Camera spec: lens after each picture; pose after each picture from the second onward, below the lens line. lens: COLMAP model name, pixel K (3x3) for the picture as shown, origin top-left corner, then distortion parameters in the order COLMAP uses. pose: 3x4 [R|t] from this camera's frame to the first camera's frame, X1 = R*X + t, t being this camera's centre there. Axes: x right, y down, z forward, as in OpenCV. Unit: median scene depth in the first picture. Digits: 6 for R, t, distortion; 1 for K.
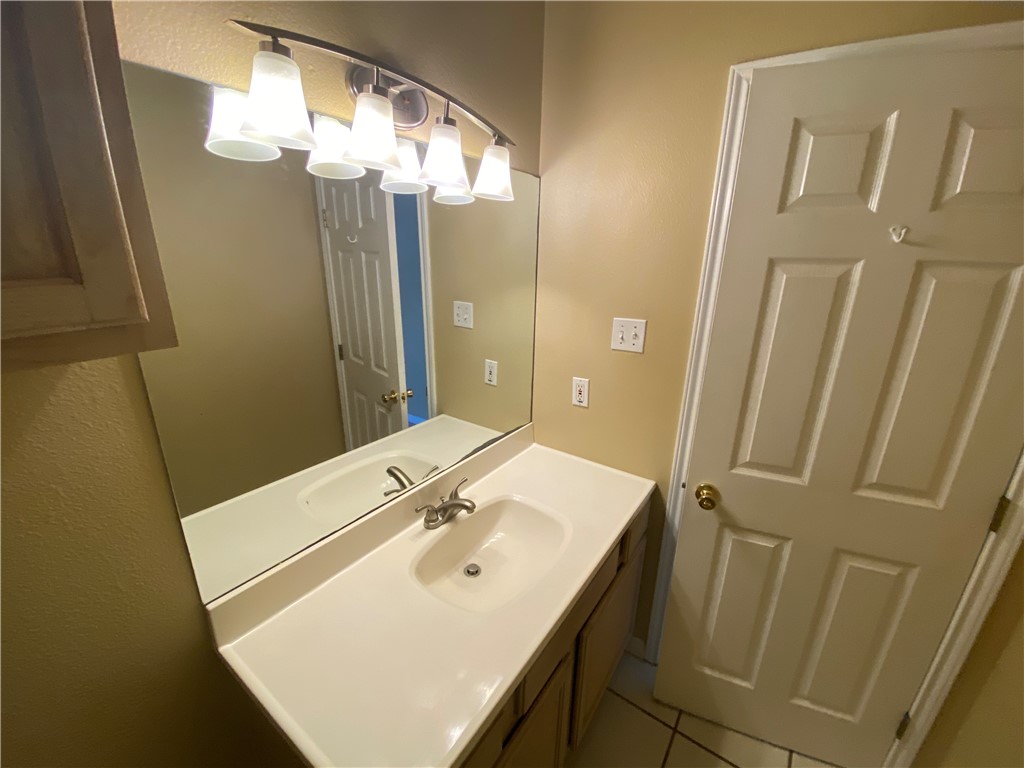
lens RADIAL K [[414.2, 0, 509.0], [0, 414.2, 386.4], [0, 0, 1]] dist [0.020047, -0.018035]
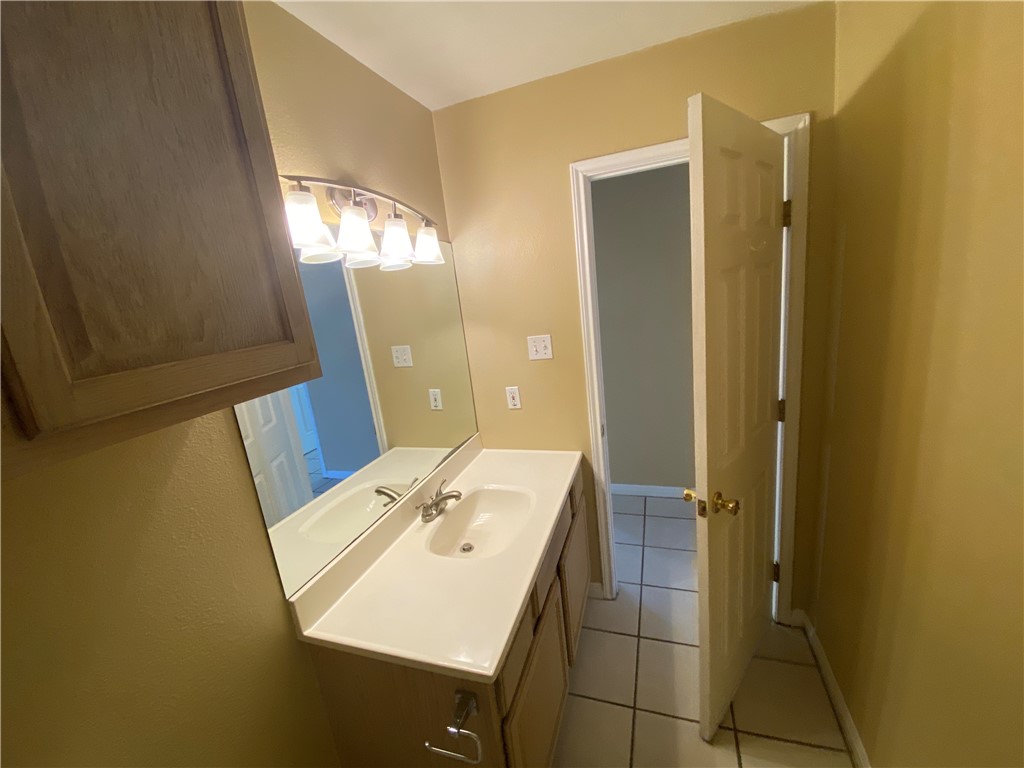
lens RADIAL K [[411.0, 0, 507.8], [0, 411.0, 385.4], [0, 0, 1]] dist [0.024071, -0.017071]
pose [[0.951366, -0.184113, 0.246990, -0.184672], [0.207205, 0.975734, -0.070780, 0.076504], [-0.227965, 0.118515, 0.966430, -0.284312]]
